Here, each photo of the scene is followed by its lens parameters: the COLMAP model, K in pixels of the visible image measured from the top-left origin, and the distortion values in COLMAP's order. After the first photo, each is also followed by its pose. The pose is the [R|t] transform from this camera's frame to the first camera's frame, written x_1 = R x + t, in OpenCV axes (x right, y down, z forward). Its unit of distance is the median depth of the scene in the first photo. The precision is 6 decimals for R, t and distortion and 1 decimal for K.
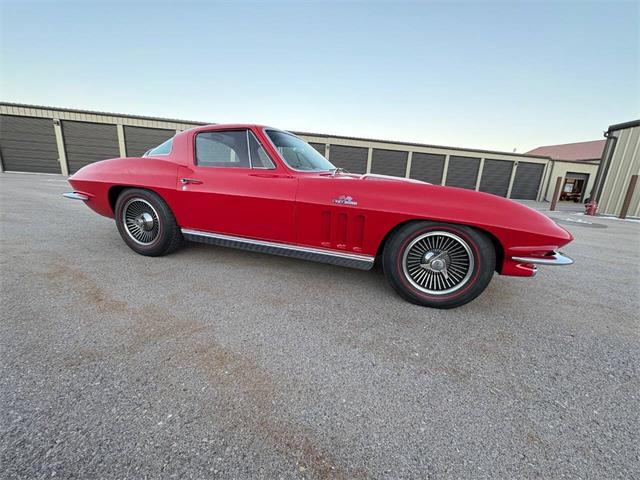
lens RADIAL K [[254.7, 0, 320.5], [0, 254.7, 240.4], [0, 0, 1]] dist [0.001323, -0.000338]
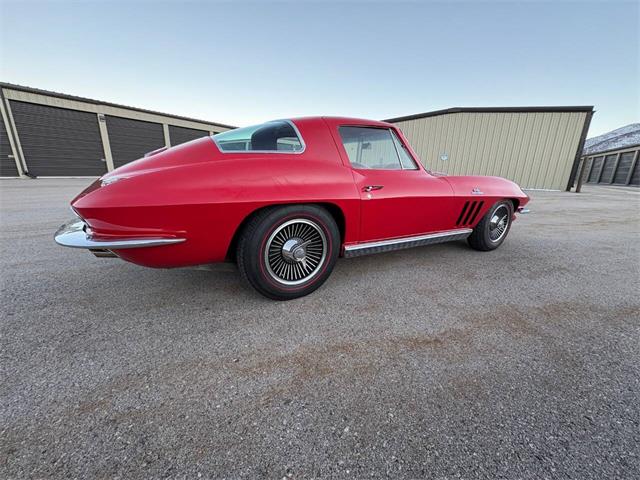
lens RADIAL K [[254.7, 0, 320.5], [0, 254.7, 240.4], [0, 0, 1]] dist [0.001323, -0.000338]
pose [[0.687693, -0.228864, 0.688984, -1.193513], [0.202523, 0.971814, 0.120670, -0.185413], [-0.697182, 0.056552, 0.714661, 0.491623]]
